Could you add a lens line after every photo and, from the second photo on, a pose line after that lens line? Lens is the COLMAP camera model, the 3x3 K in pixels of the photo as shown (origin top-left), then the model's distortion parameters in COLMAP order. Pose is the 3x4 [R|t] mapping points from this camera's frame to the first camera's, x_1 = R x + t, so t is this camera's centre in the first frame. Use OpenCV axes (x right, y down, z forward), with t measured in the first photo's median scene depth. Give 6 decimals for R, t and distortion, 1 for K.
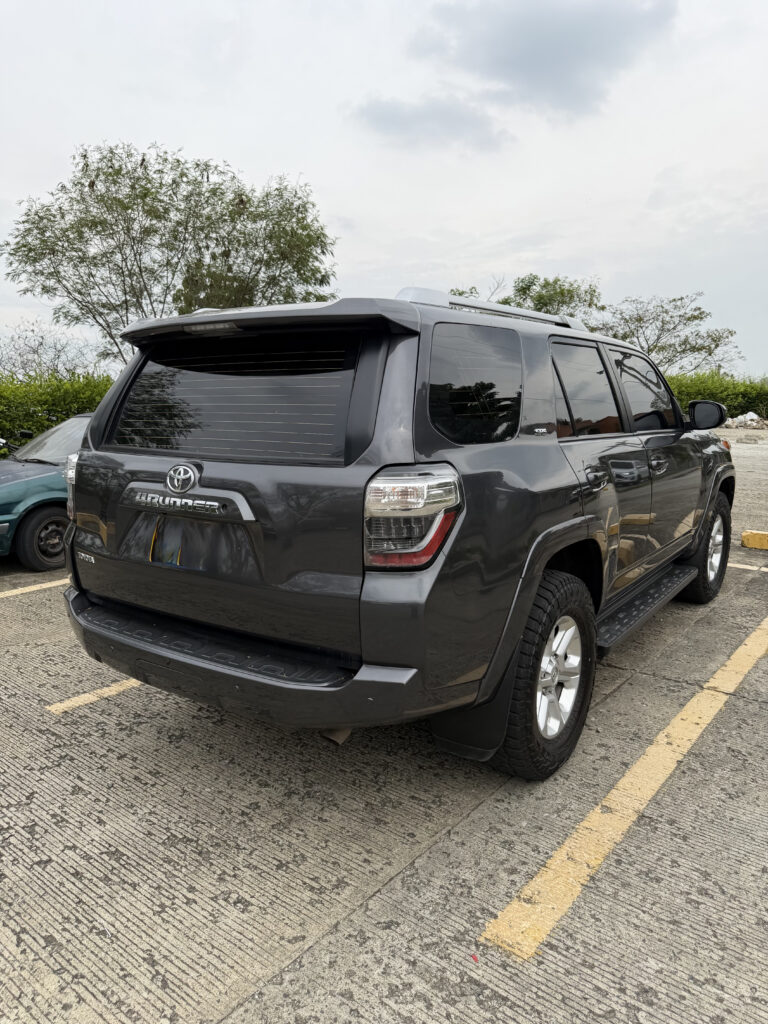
lens RADIAL K [[729.8, 0, 381.8], [0, 729.8, 516.0], [0, 0, 1]] dist [-0.002327, -0.004399]
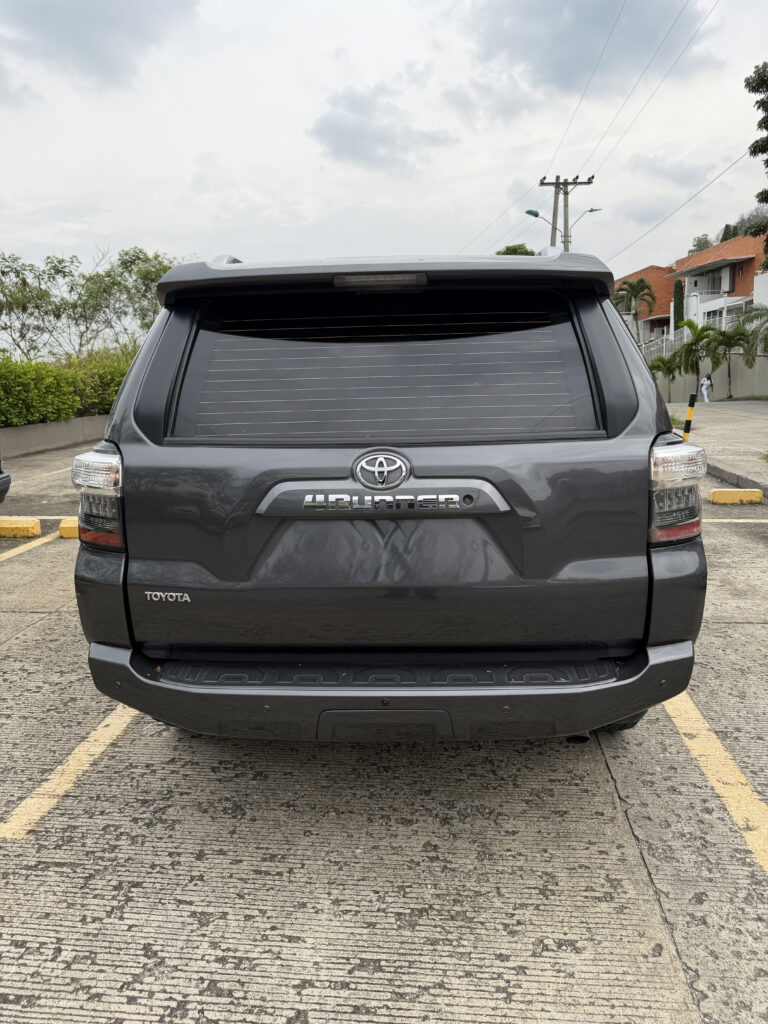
lens RADIAL K [[729.8, 0, 389.4], [0, 729.8, 509.0], [0, 0, 1]] dist [-0.002327, -0.004399]
pose [[0.835034, -0.111307, 0.538822, -0.689594], [0.102780, 0.993641, 0.045979, -0.045273], [-0.540513, 0.016986, 0.841164, 0.325416]]
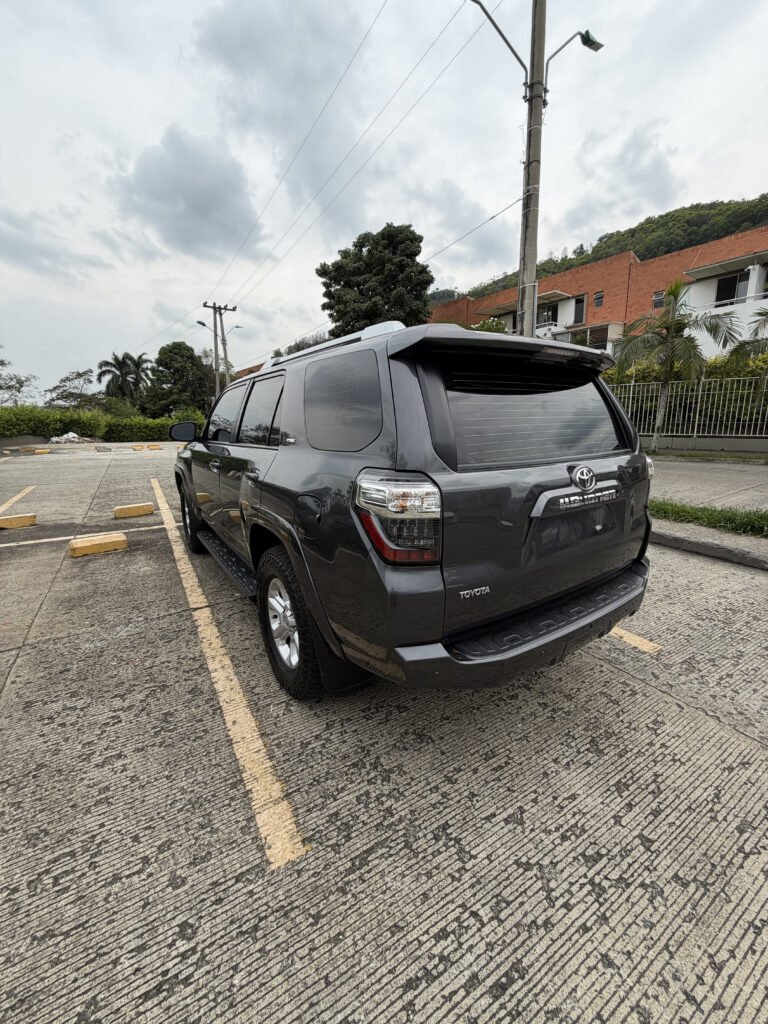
lens RADIAL K [[406.9, 0, 382.4], [0, 406.9, 506.6], [0, 0, 1]] dist [-0.002524, 0.000553]
pose [[0.344864, -0.194593, 0.918261, -1.016891], [0.155864, 0.976566, 0.148413, -0.158406], [-0.925622, 0.091941, 0.367112, 1.050189]]
